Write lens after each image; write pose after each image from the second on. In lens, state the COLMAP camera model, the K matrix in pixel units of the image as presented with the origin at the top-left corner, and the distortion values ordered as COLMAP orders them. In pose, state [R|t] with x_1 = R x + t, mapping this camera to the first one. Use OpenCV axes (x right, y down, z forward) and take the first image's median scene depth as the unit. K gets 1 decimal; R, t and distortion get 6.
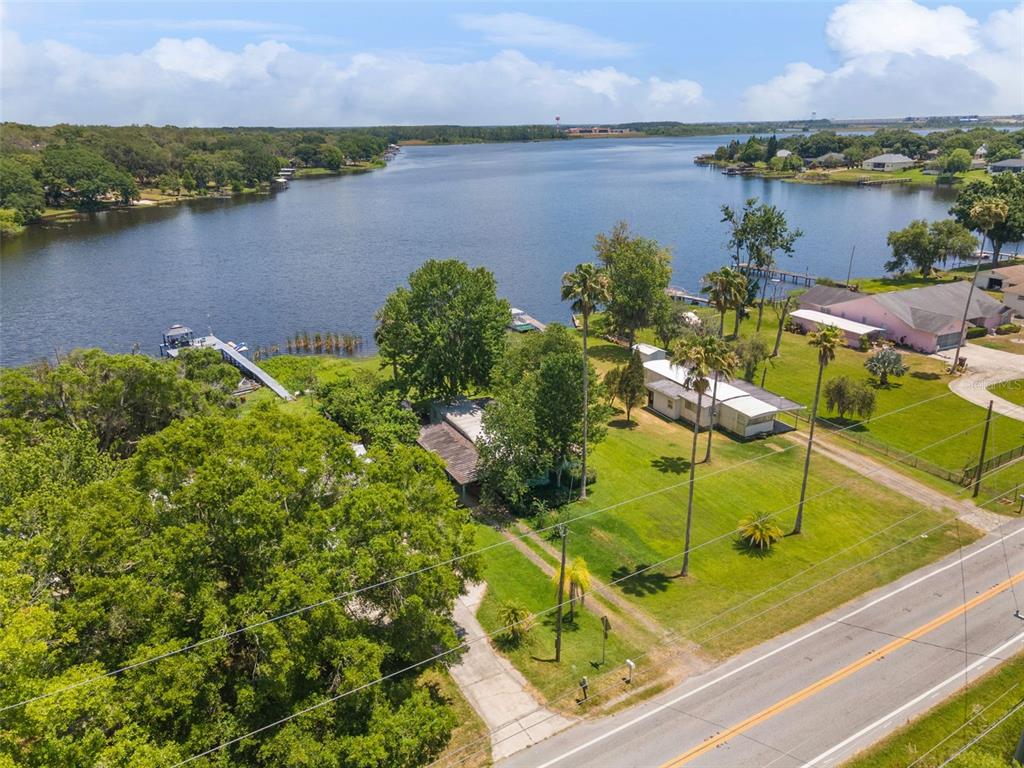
lens RADIAL K [[738.6, 0, 525.1], [0, 738.6, 385.4], [0, 0, 1]] dist [-0.002058, 0.074907]
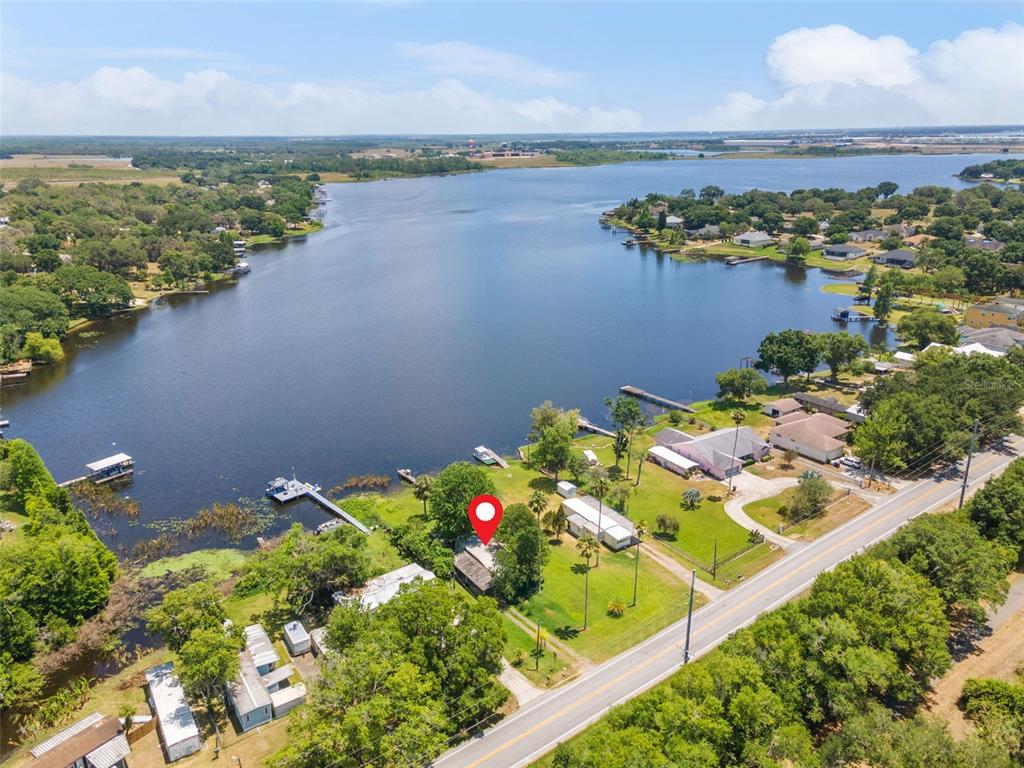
lens RADIAL K [[738.6, 0, 525.1], [0, 738.6, 385.4], [0, 0, 1]] dist [-0.002058, 0.074907]
pose [[0.993399, -0.033036, 0.109846, -0.152748], [0.033638, 0.999427, -0.003632, -0.378913], [-0.109663, 0.007303, 0.993942, -0.971062]]
